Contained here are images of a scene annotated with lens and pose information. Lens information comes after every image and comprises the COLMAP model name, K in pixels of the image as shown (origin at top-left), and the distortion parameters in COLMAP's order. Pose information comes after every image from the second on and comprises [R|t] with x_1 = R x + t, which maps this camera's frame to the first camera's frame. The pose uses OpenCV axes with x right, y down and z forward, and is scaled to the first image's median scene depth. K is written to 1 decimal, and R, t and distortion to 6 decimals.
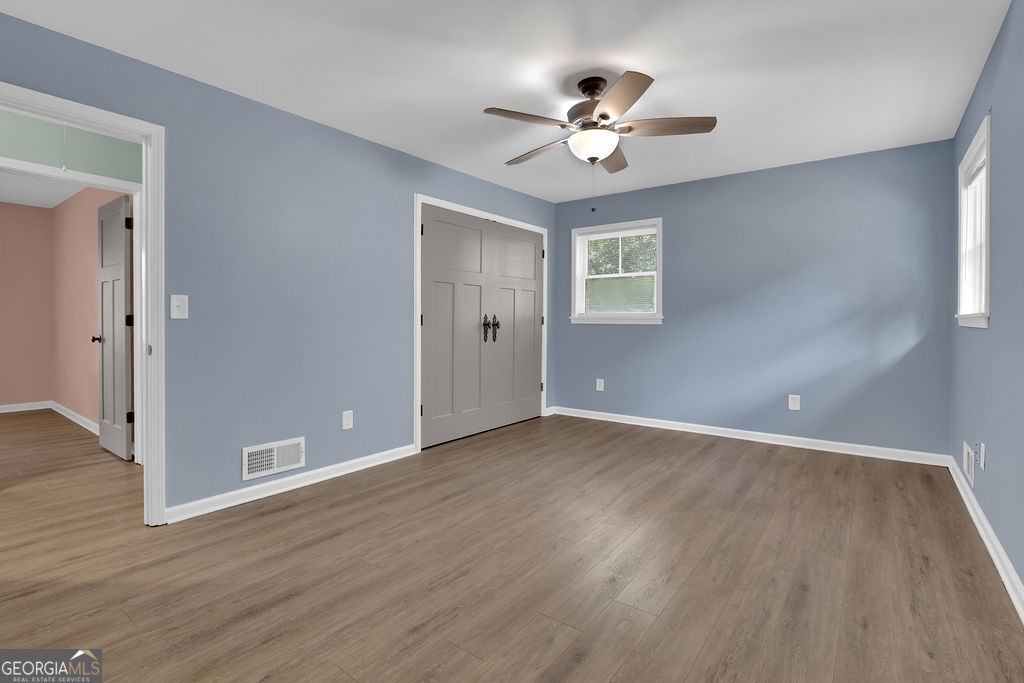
lens RADIAL K [[484.6, 0, 498.5], [0, 484.6, 318.7], [0, 0, 1]] dist [-0.013227, -0.003510]
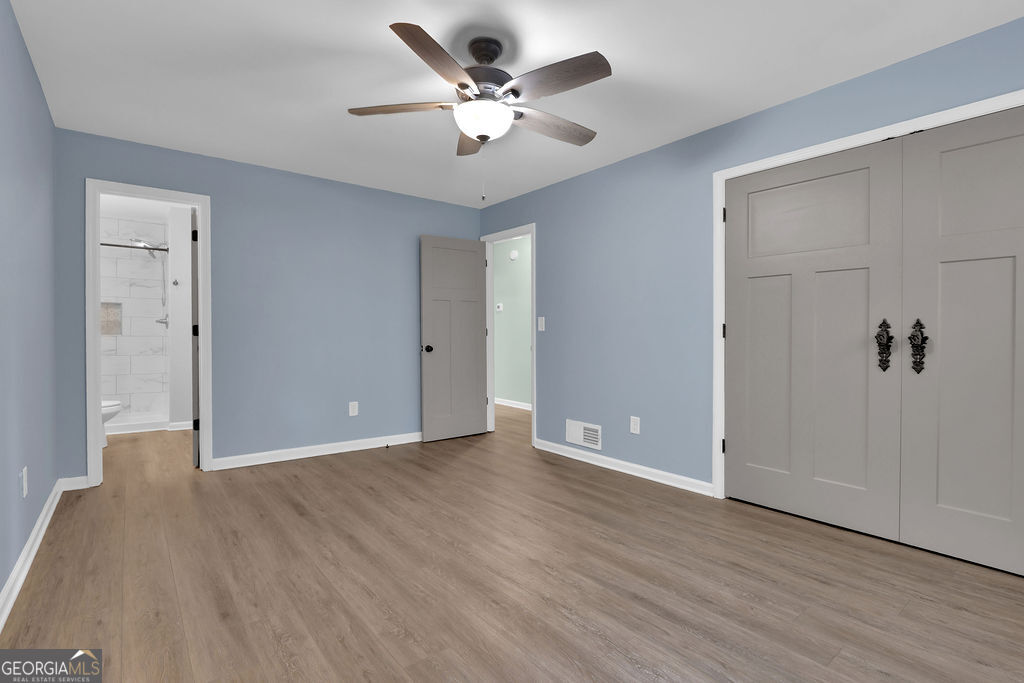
lens RADIAL K [[484.6, 0, 508.9], [0, 484.6, 337.9], [0, 0, 1]] dist [-0.013227, -0.003510]
pose [[-0.235213, 0.008144, -0.971910, 1.041656], [0.004050, 0.999964, 0.007399, 0.010644], [0.971935, -0.002196, -0.235238, 1.298534]]
